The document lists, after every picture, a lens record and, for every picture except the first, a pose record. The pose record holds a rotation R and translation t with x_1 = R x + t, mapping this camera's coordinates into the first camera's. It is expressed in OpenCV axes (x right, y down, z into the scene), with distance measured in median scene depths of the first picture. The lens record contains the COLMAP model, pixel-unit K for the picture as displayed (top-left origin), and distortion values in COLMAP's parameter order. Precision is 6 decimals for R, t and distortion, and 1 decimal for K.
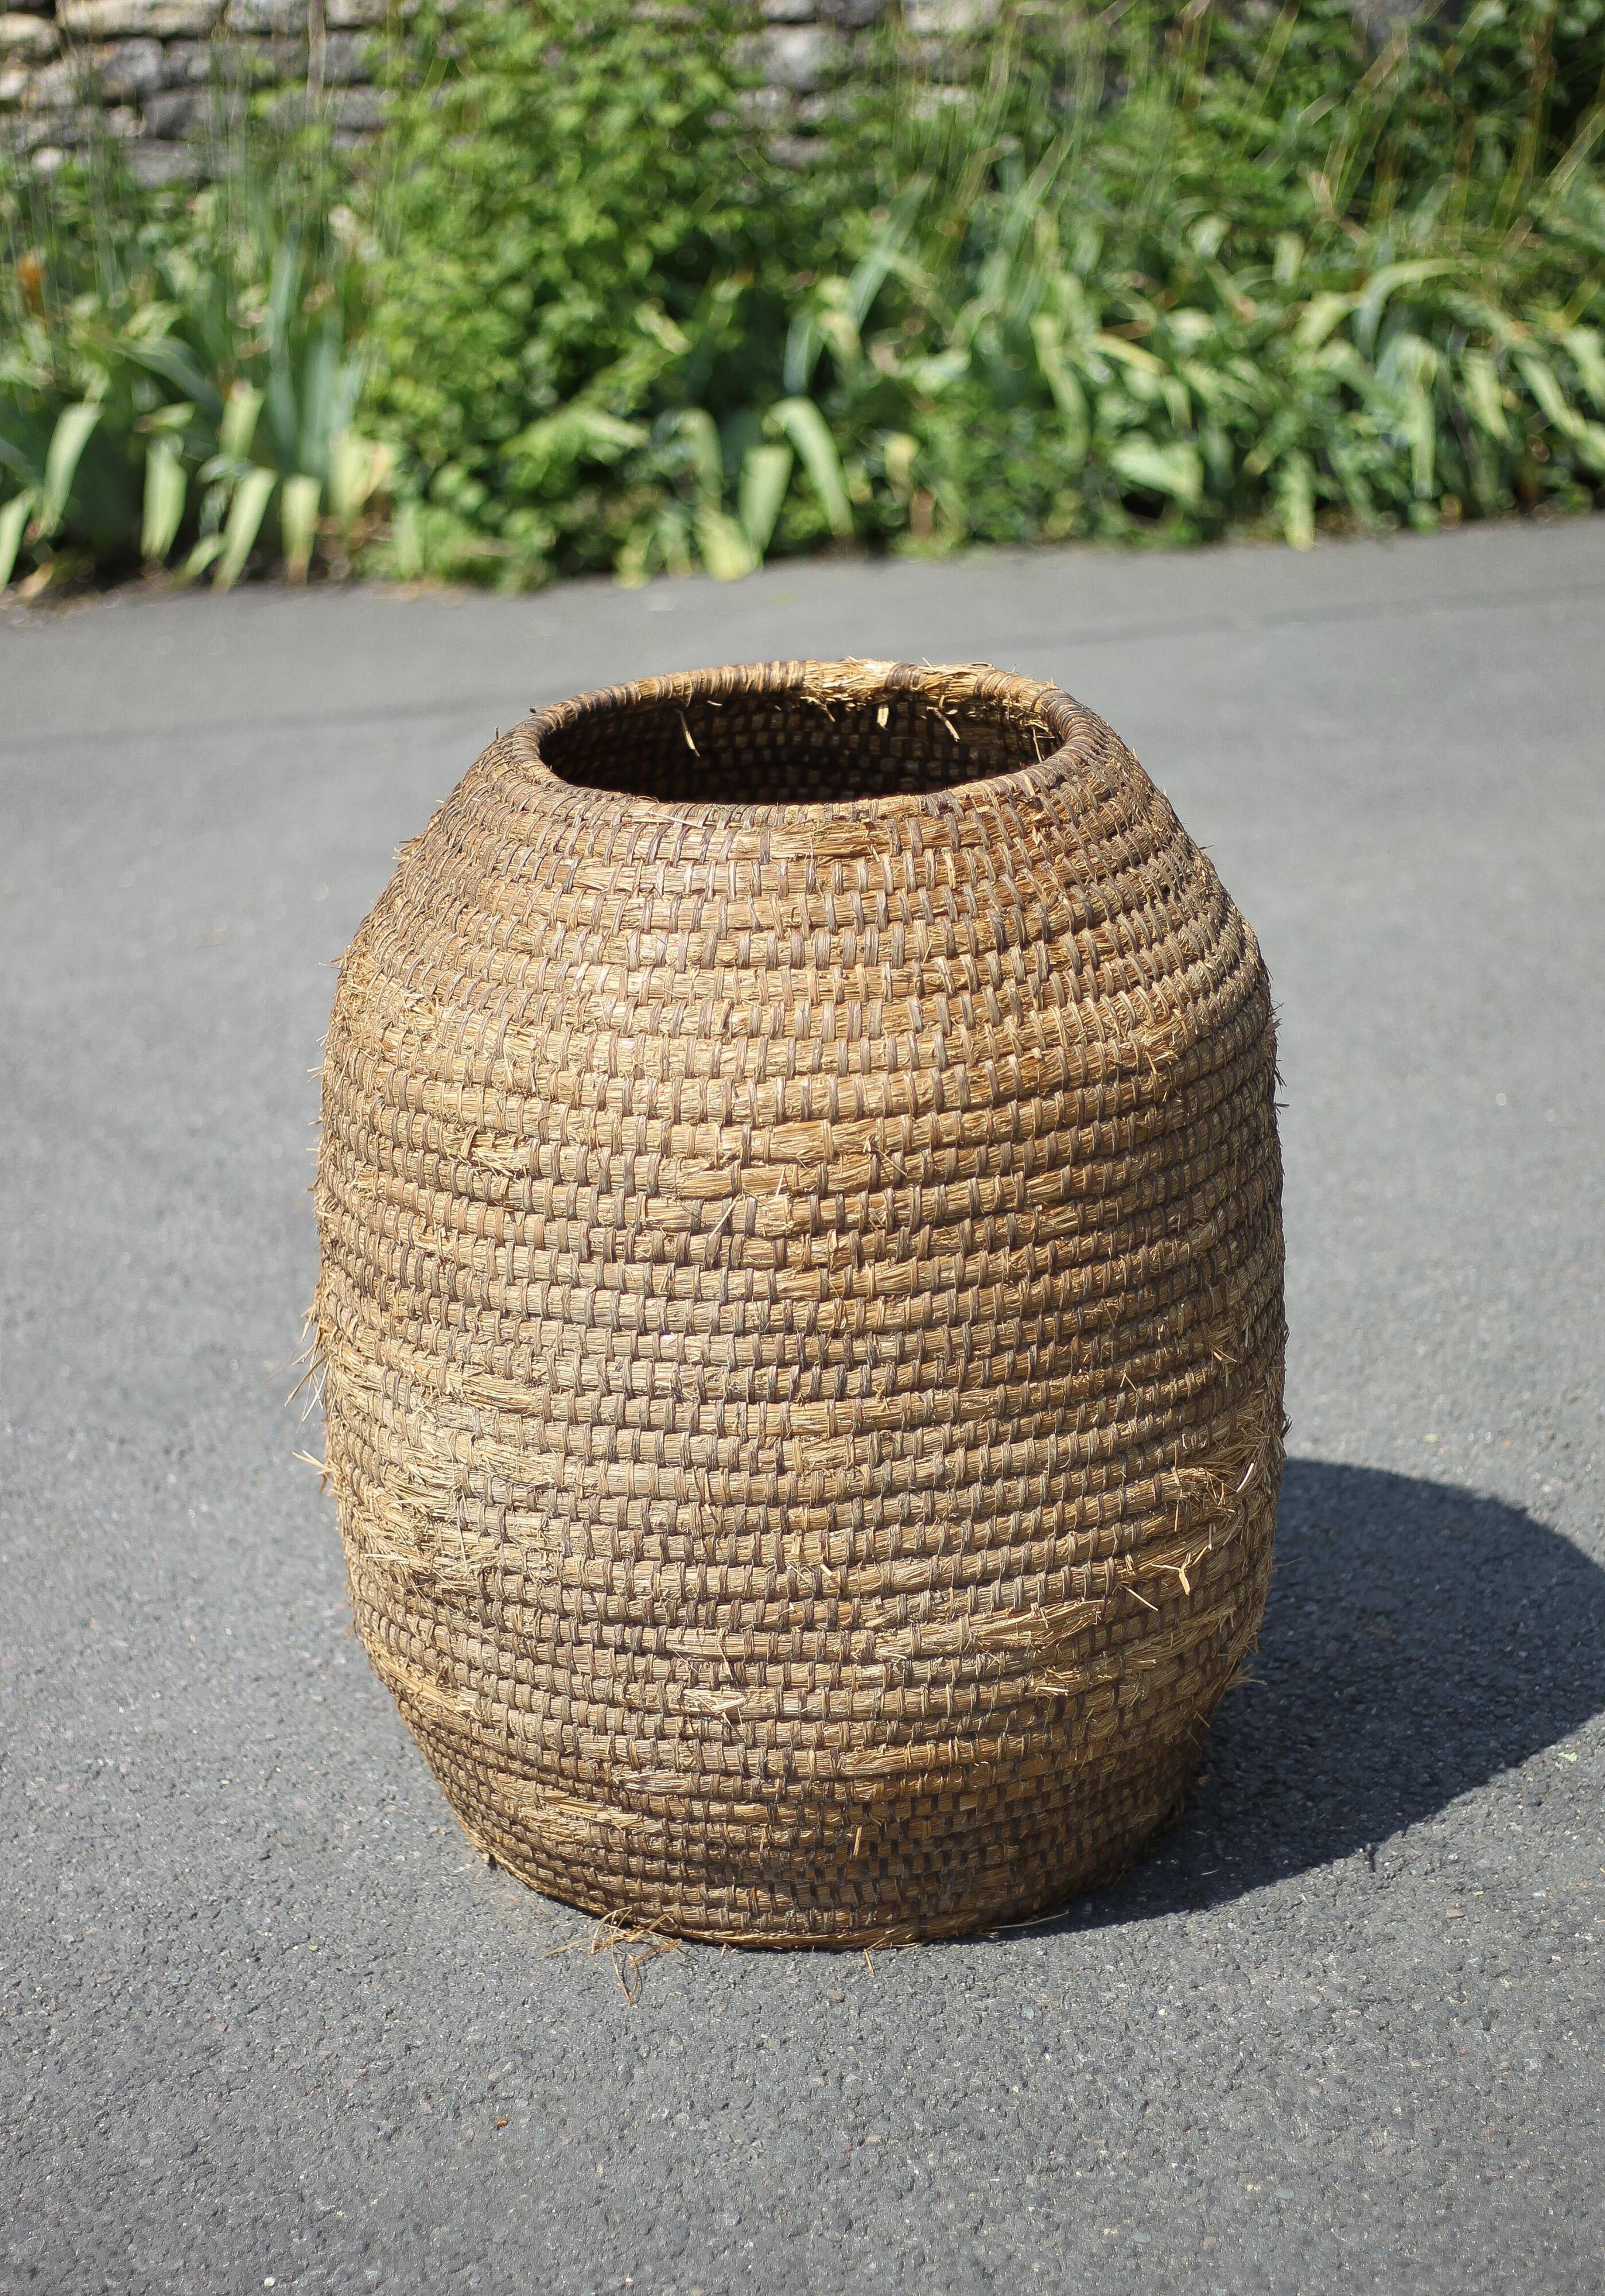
lens RADIAL K [[4627.8, 0, 815.0], [0, 4627.8, 1211.7], [0, 0, 1]] dist [-0.119103, 0.119310]
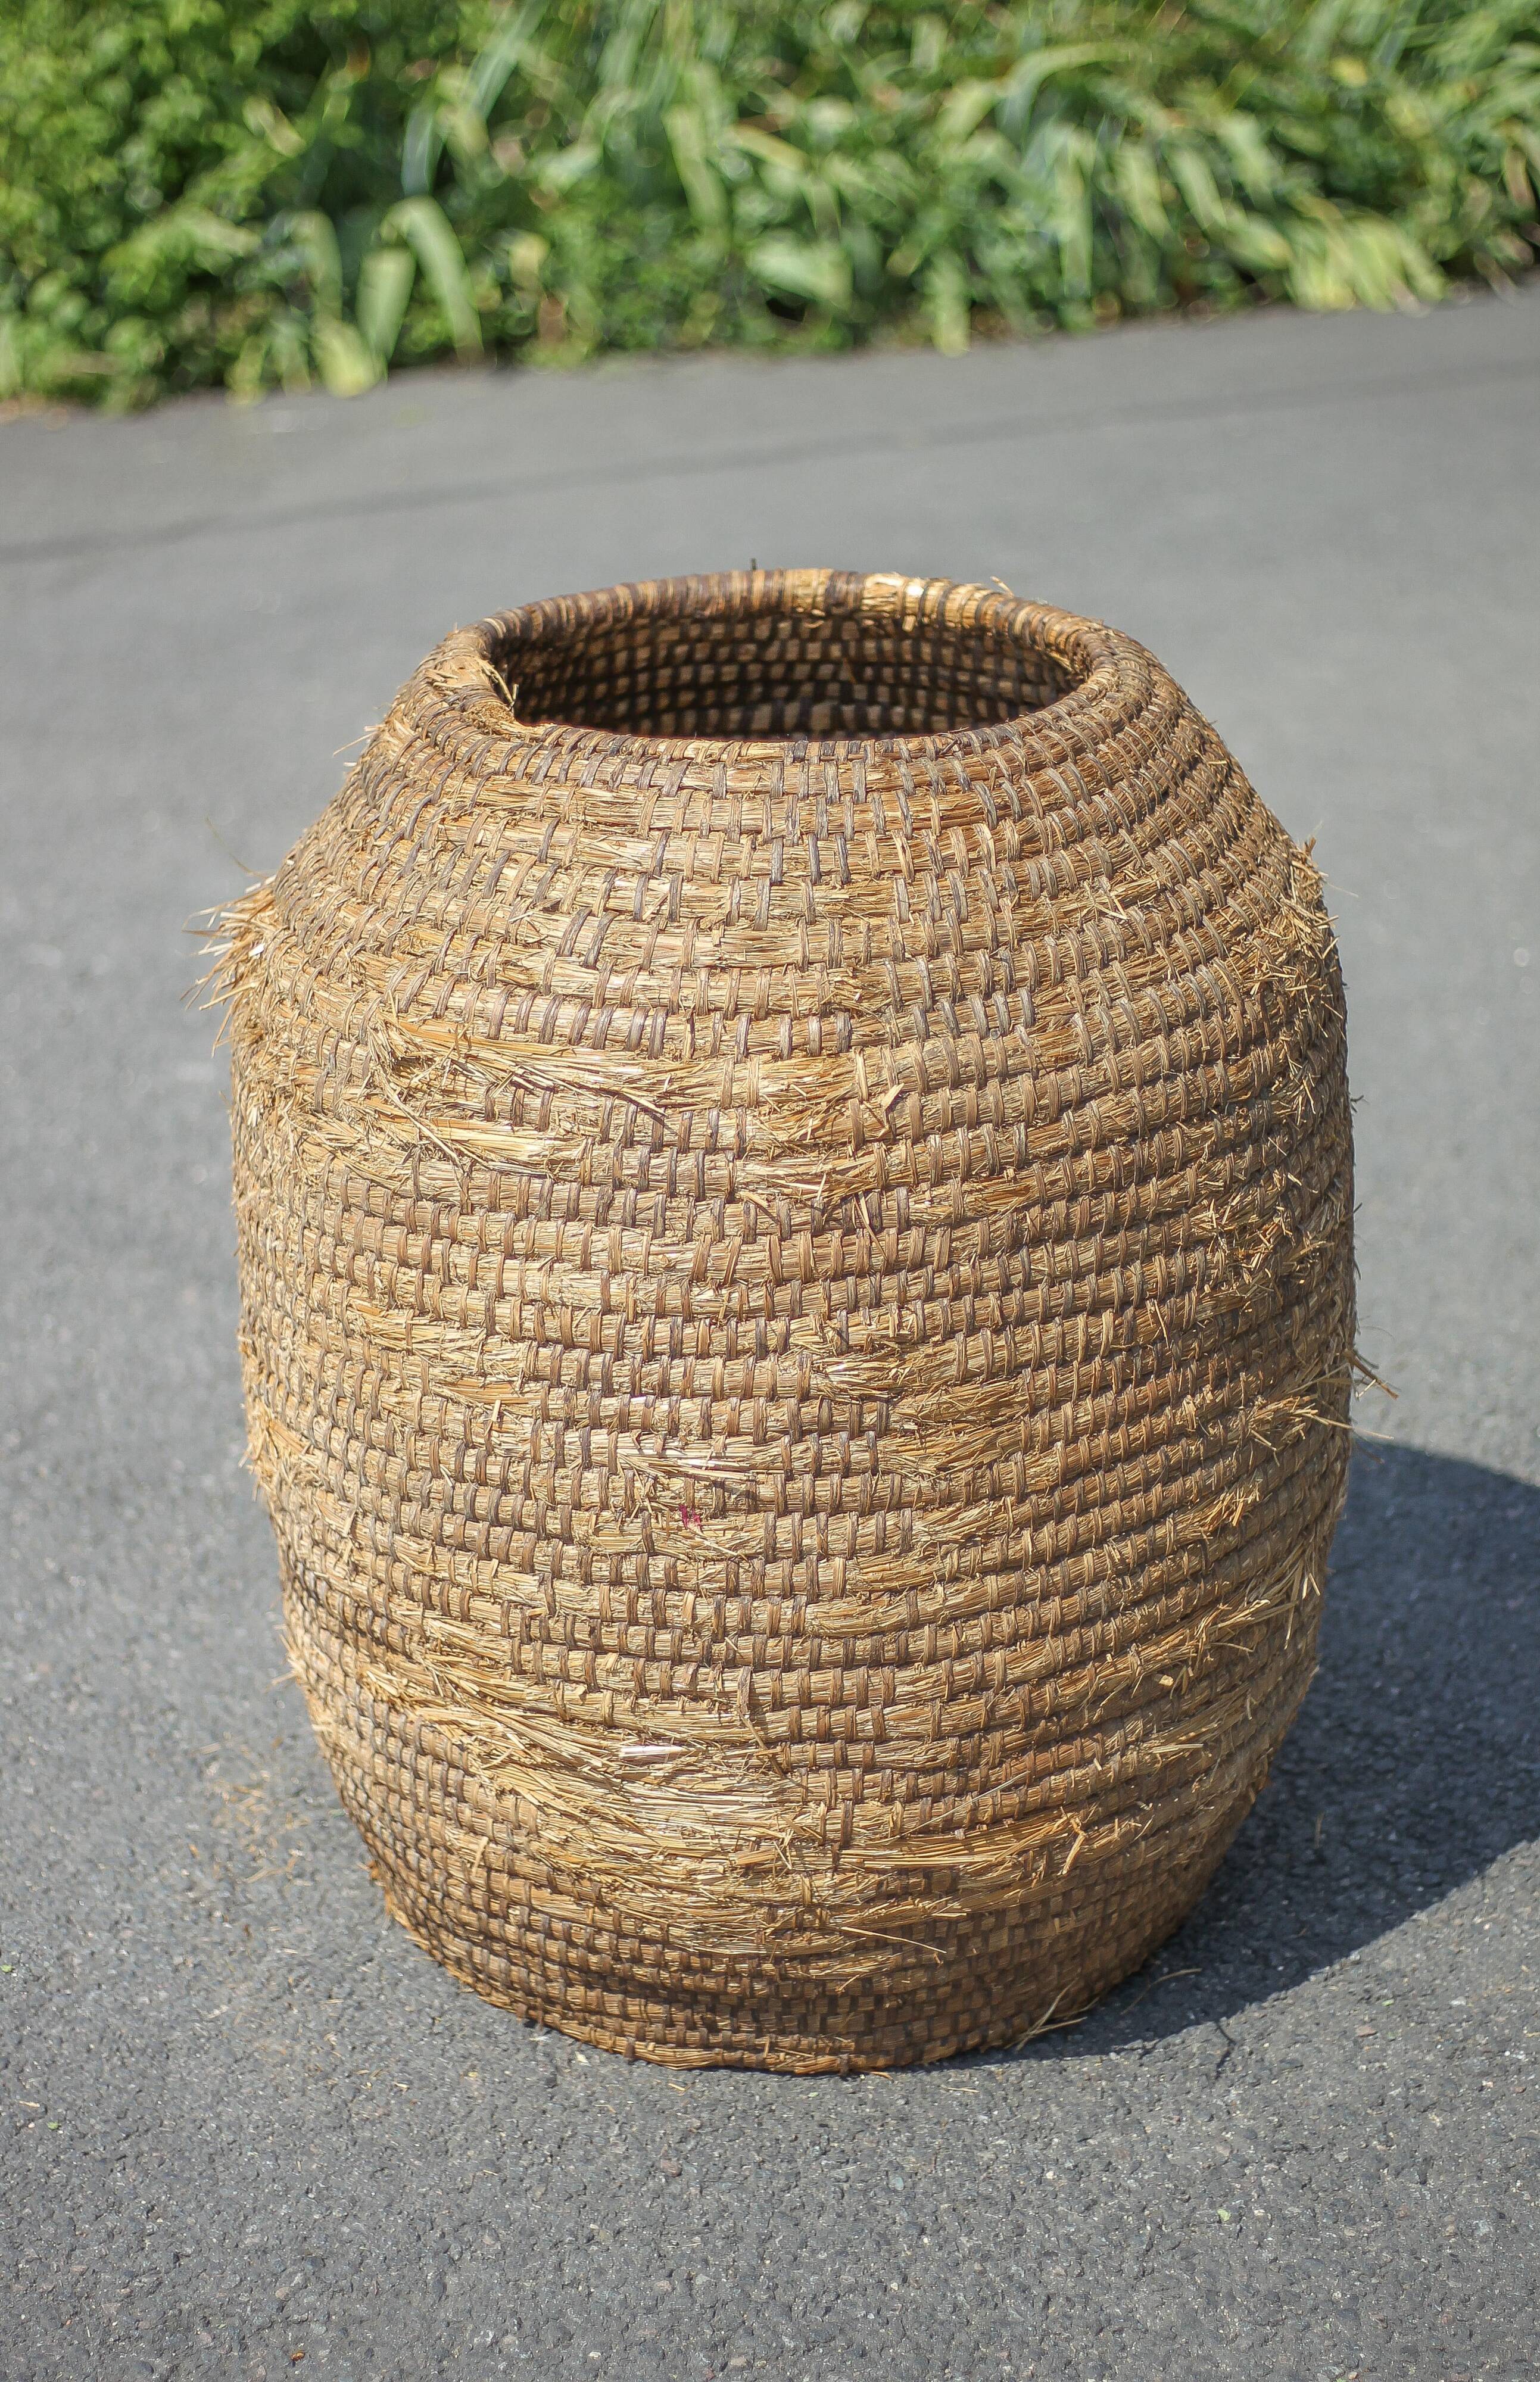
lens RADIAL K [[4583.7, 0, 770.0], [0, 4583.7, 1191.0], [0, 0, 1]] dist [-0.150214, 0.304201]
pose [[0.995967, -0.024259, 0.086380, -0.047507], [0.019840, 0.998468, 0.051658, -0.057314], [-0.087500, -0.049736, 0.994922, 0.167065]]
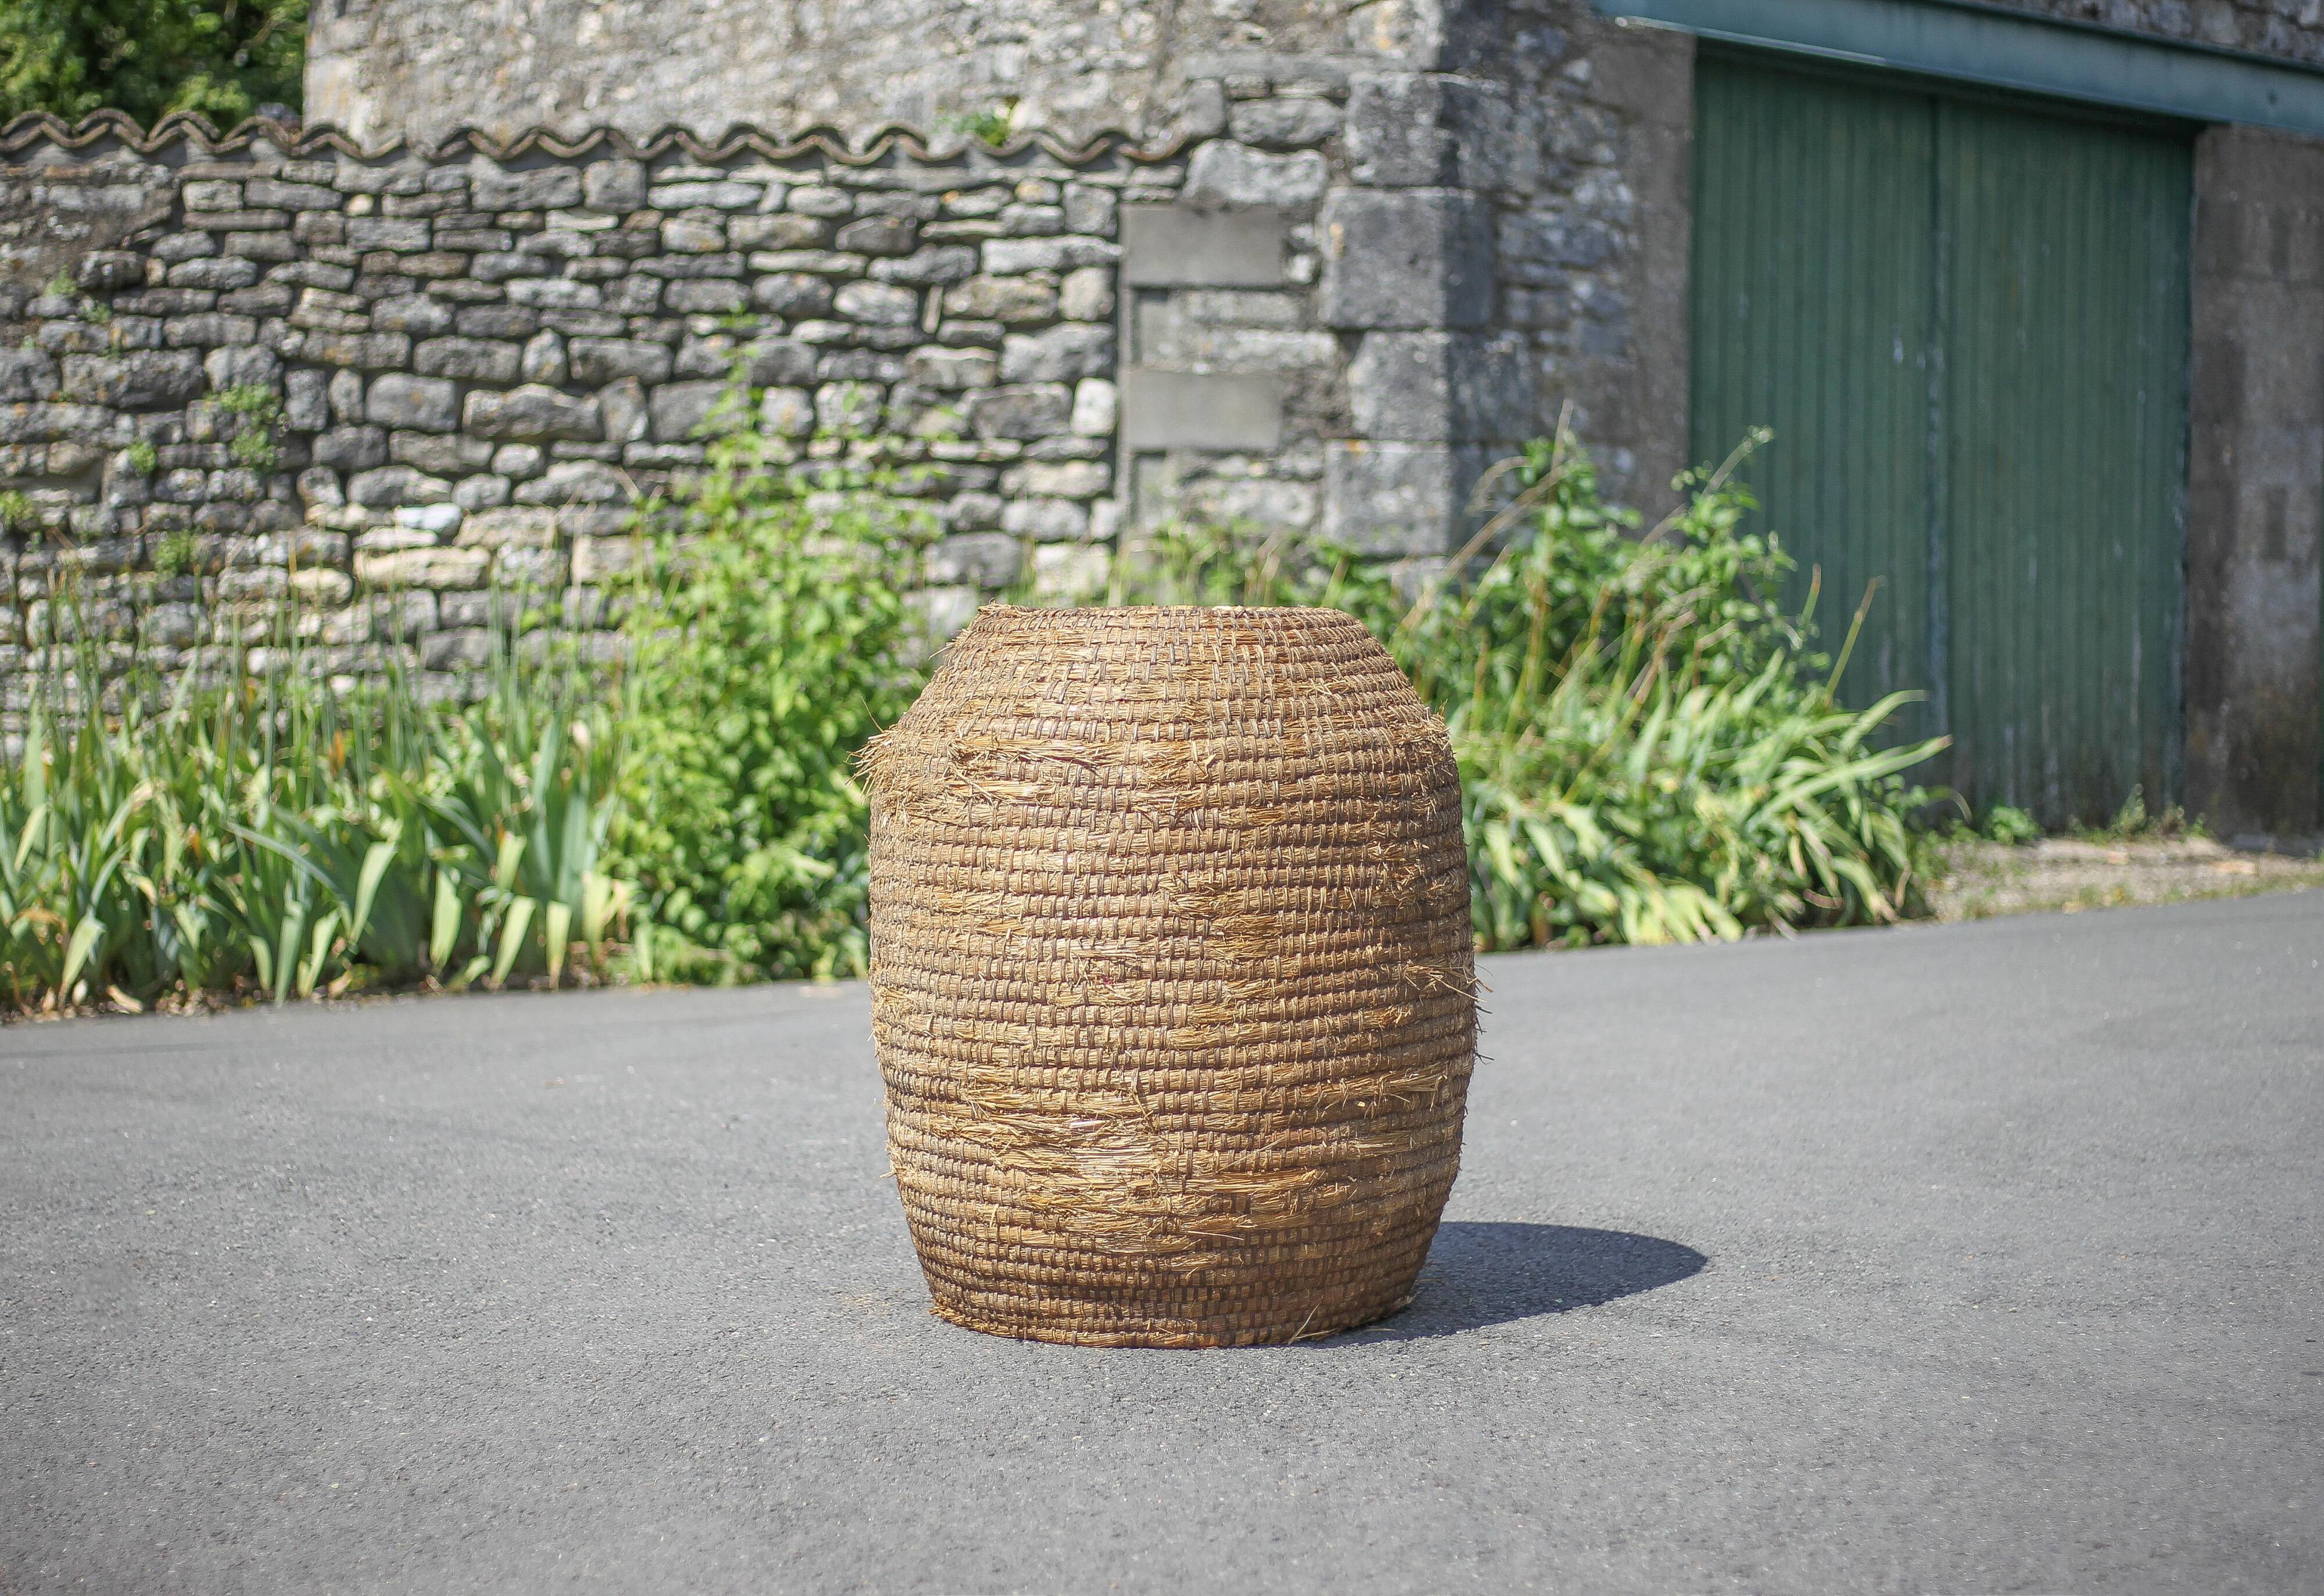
lens RADIAL K [[4640.4, 0, 1150.4], [0, 4640.4, 796.3], [0, 0, 1]] dist [-0.100253, -0.111210]
pose [[0.998130, 0.004653, 0.060952, -0.076405], [0.012261, 0.961595, -0.274197, 0.430602], [-0.059887, 0.274432, 0.959740, -0.596019]]
